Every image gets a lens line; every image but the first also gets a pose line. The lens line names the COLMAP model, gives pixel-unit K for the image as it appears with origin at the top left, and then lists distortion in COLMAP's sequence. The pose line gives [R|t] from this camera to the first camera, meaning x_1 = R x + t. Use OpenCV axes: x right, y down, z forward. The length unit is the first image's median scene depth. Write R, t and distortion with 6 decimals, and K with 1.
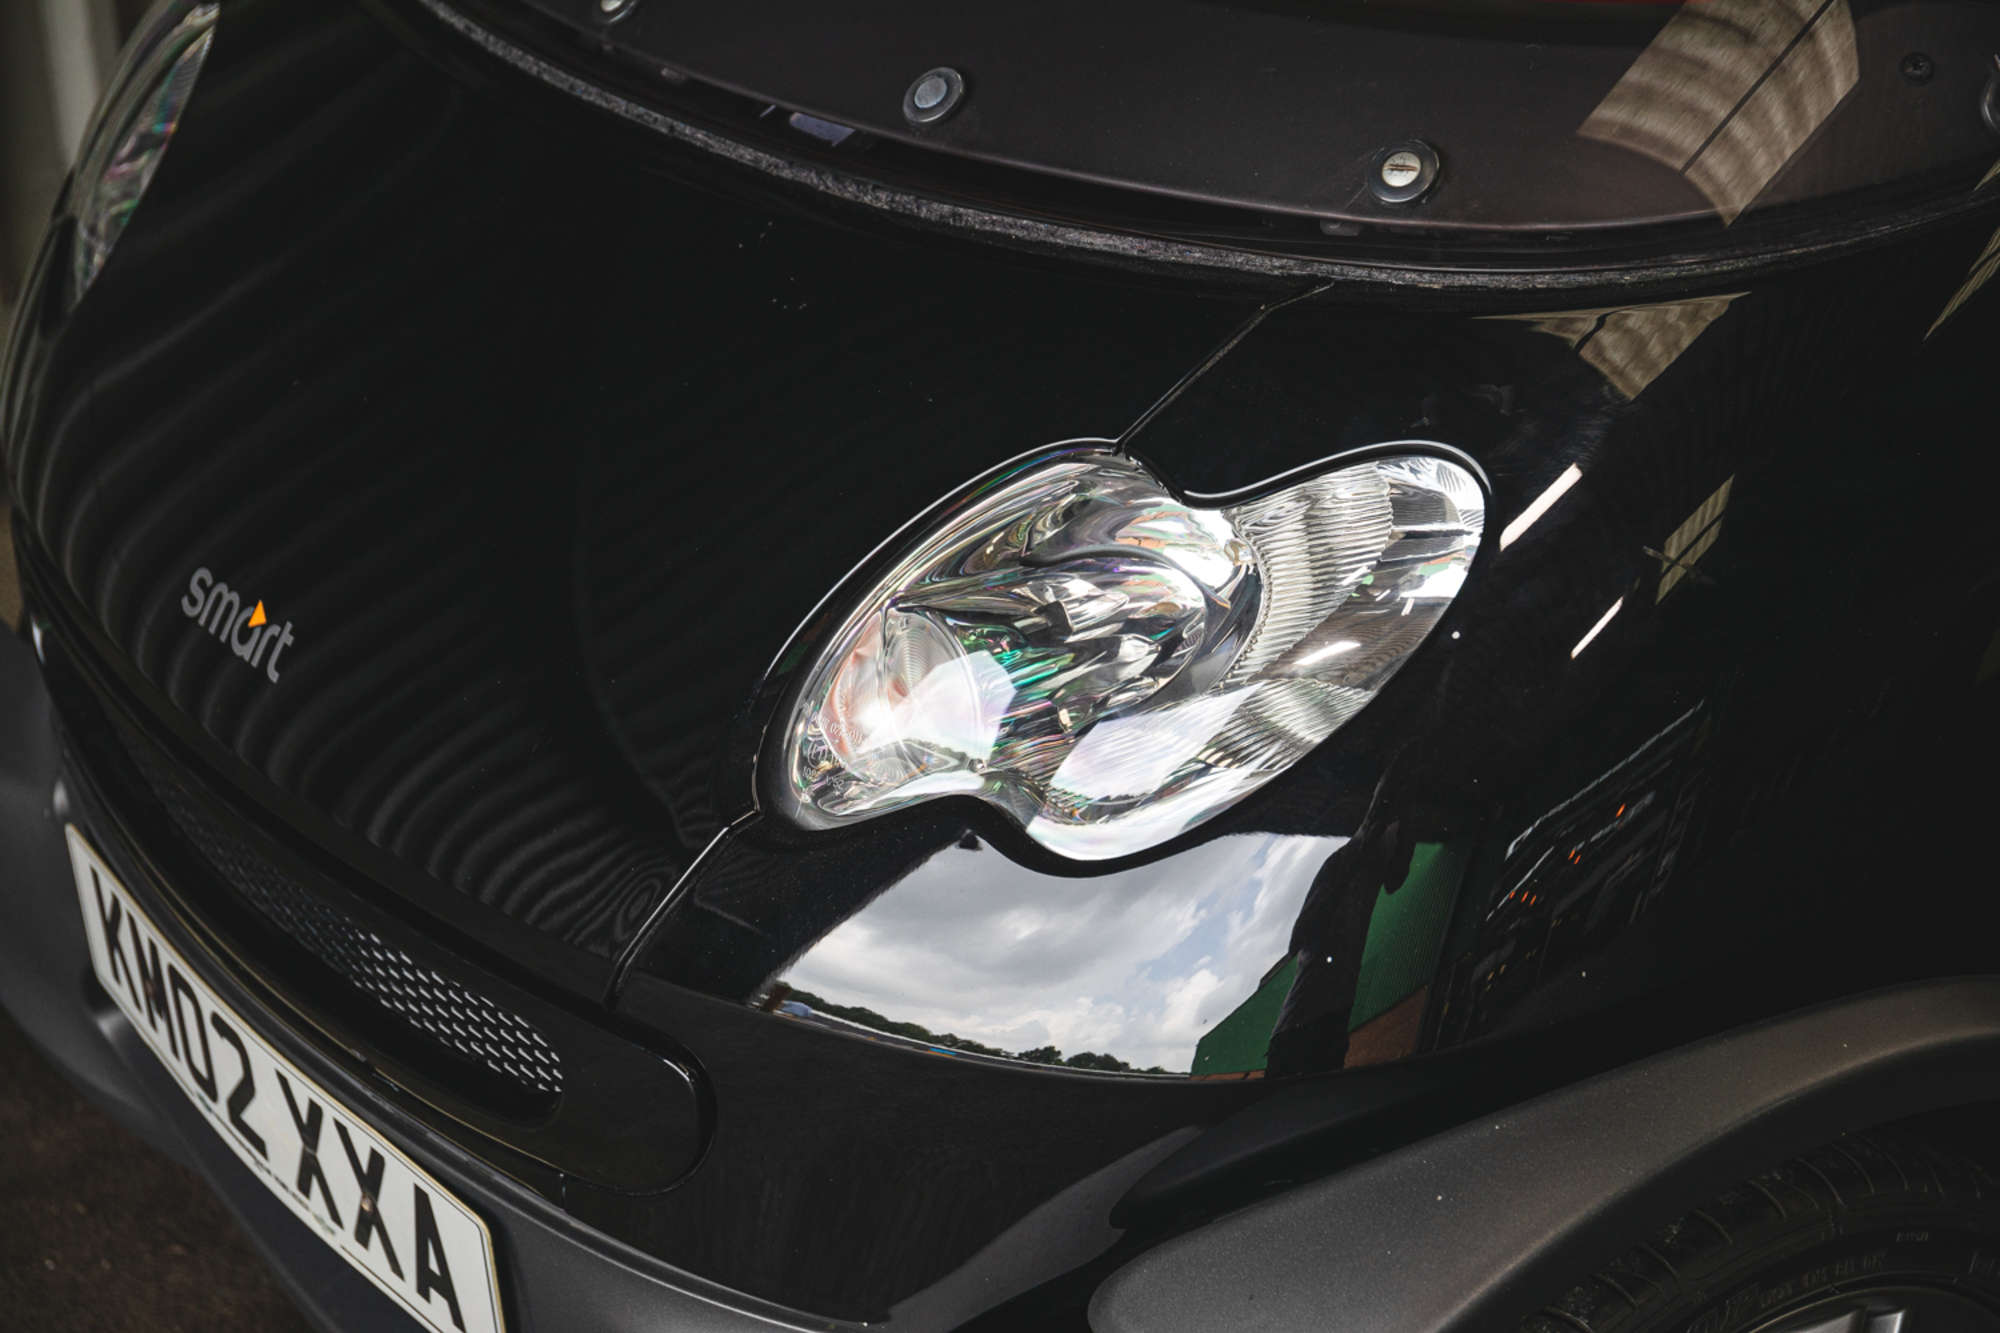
lens RADIAL K [[3833.4, 0, 988.2], [0, 3833.4, 655.5], [0, 0, 1]] dist [0.119382, 0.000000]
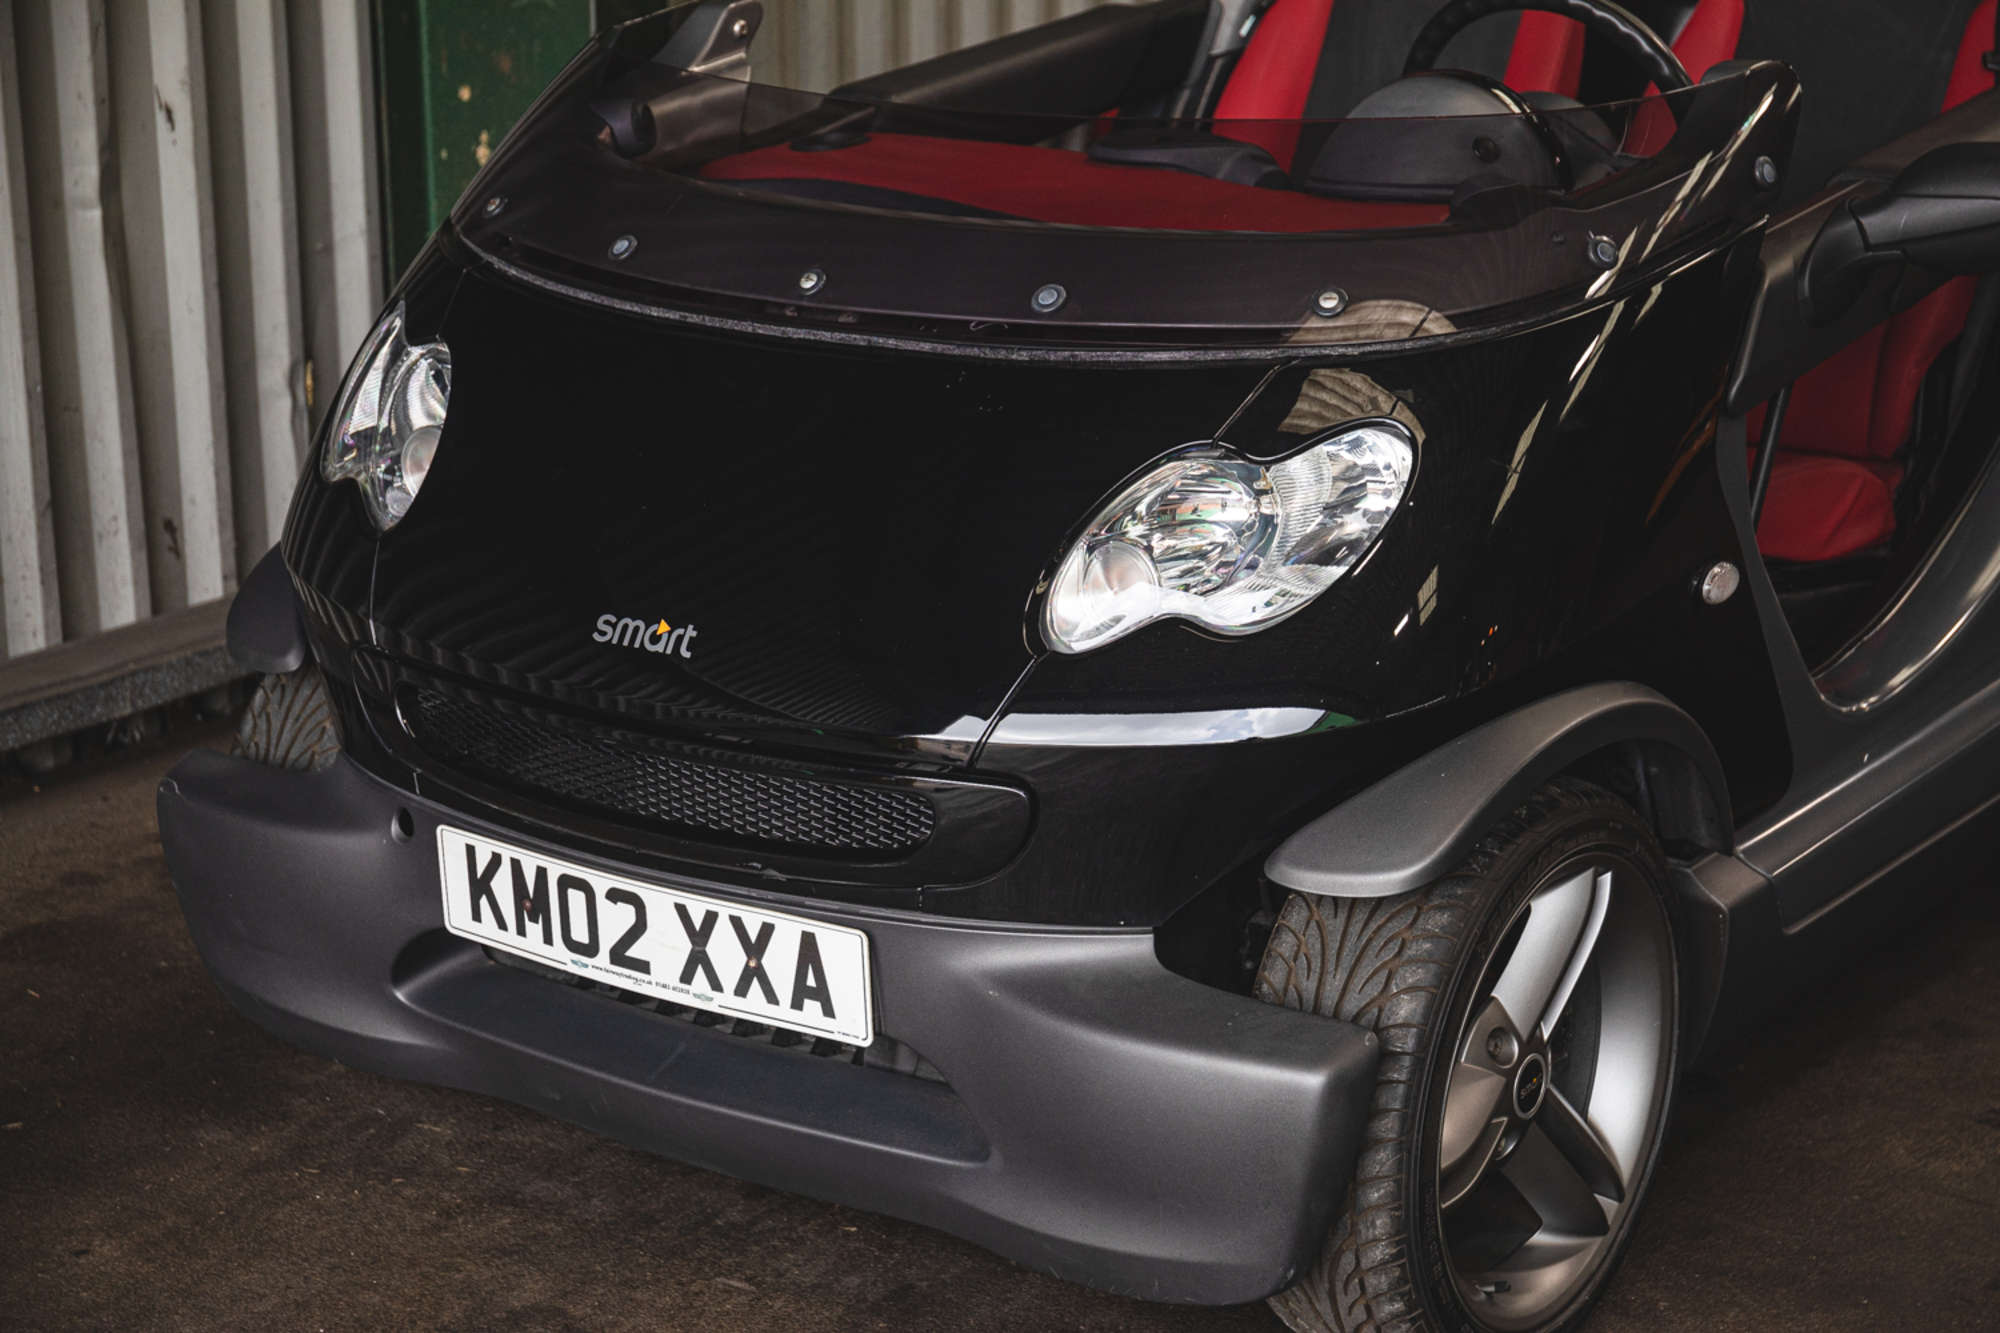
lens RADIAL K [[3833.4, 0, 1011.8], [0, 3833.4, 684.8], [0, 0, 1]] dist [0.119382, 0.000000]
pose [[0.938897, -0.071611, 0.336667, -0.626610], [0.133493, 0.977318, -0.164405, 0.321174], [-0.317258, 0.199302, 0.927160, -0.655370]]
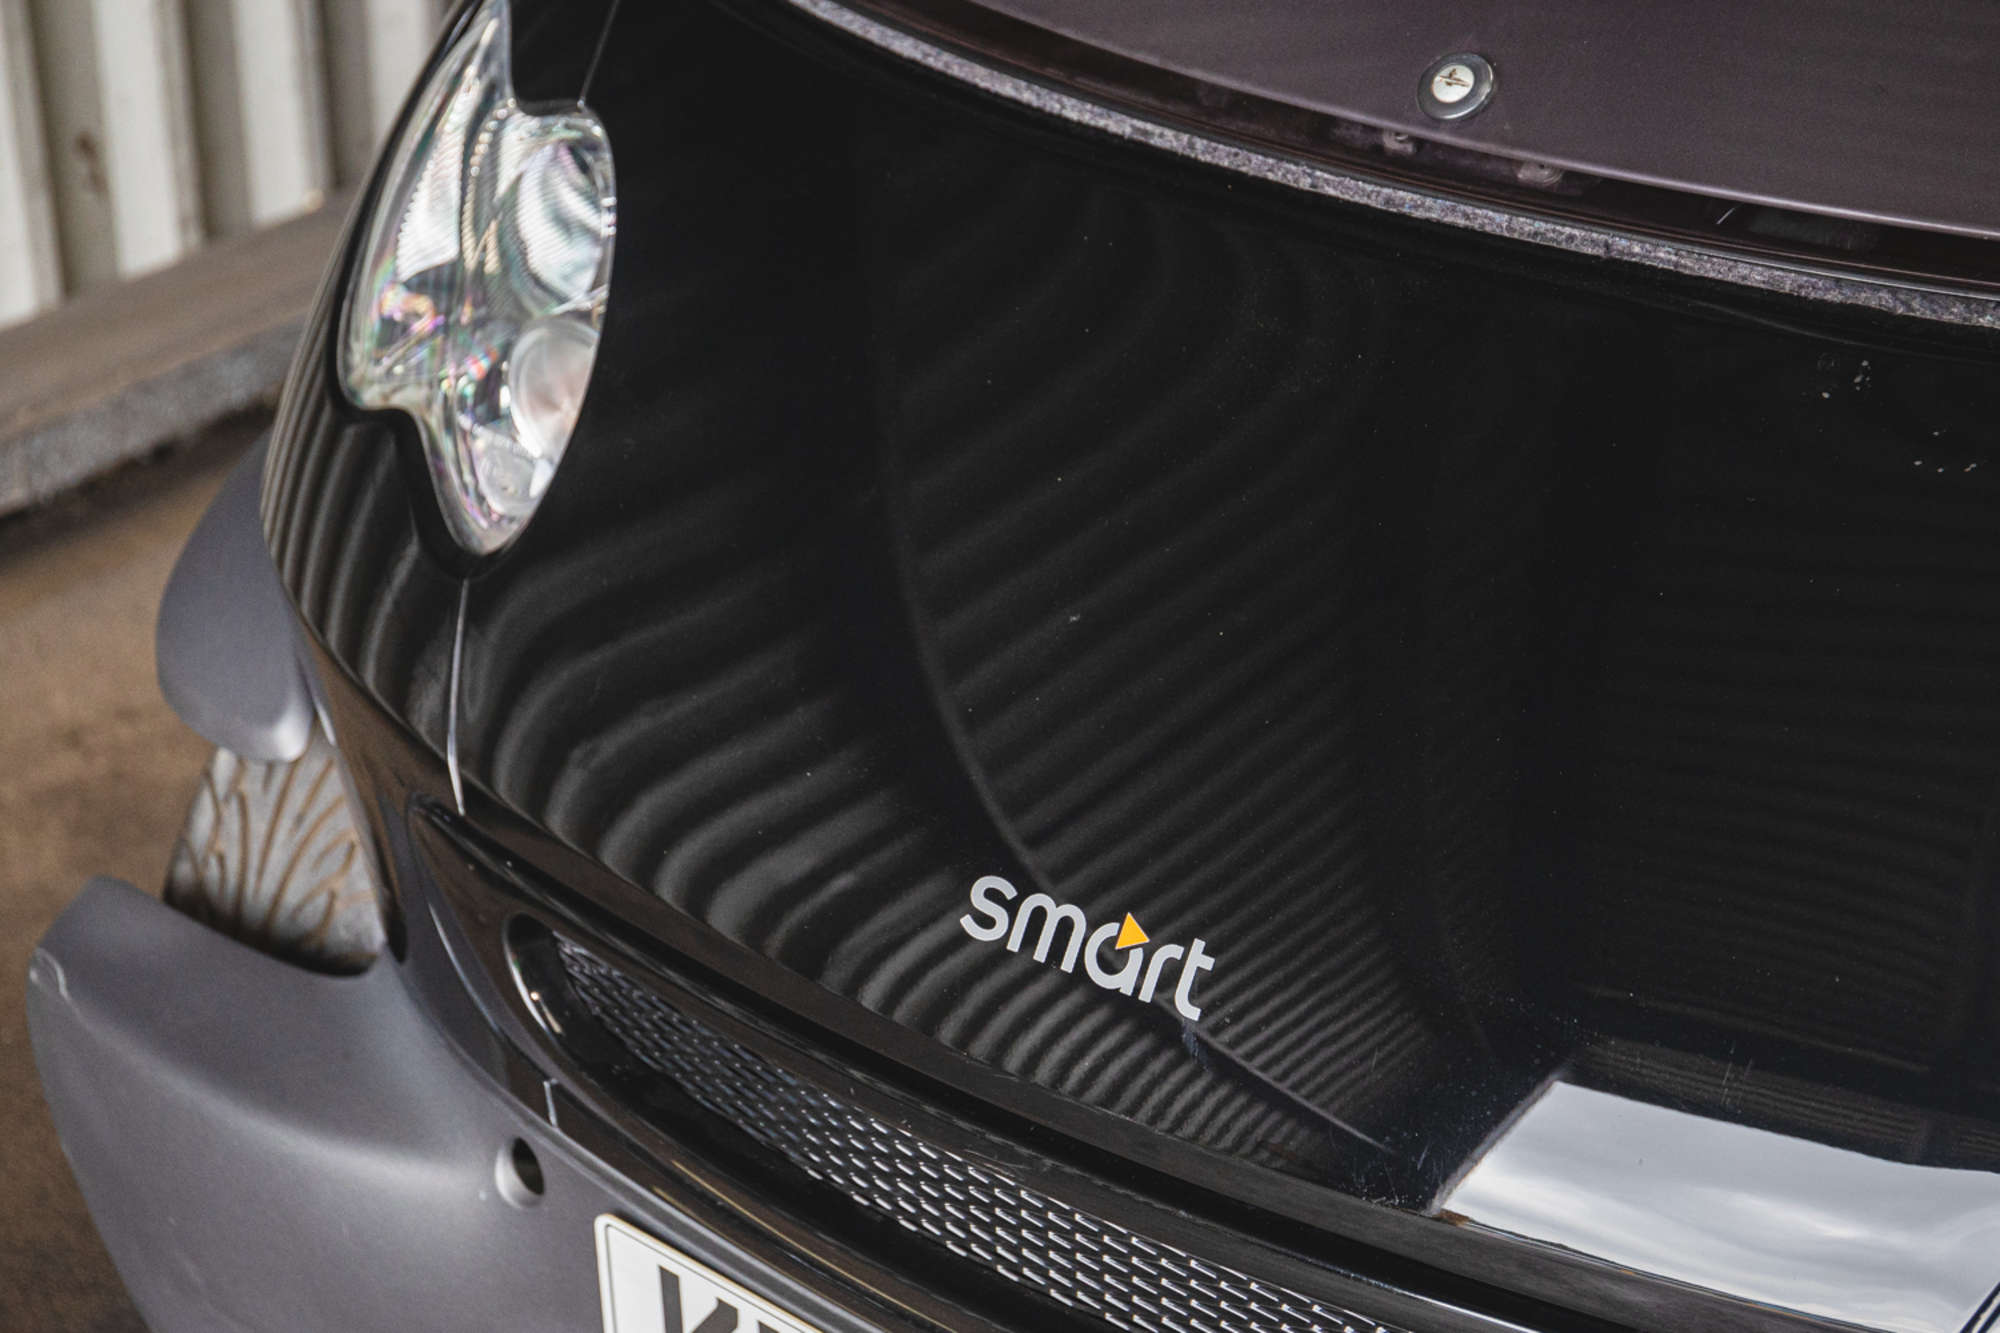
lens RADIAL K [[3833.4, 0, 999.5], [0, 3833.4, 659.0], [0, 0, 1]] dist [0.119382, 0.000000]
pose [[0.943084, -0.119467, 0.310357, -0.441056], [0.113057, 0.992837, 0.038628, -0.095919], [-0.312748, -0.001341, 0.949835, 0.288339]]
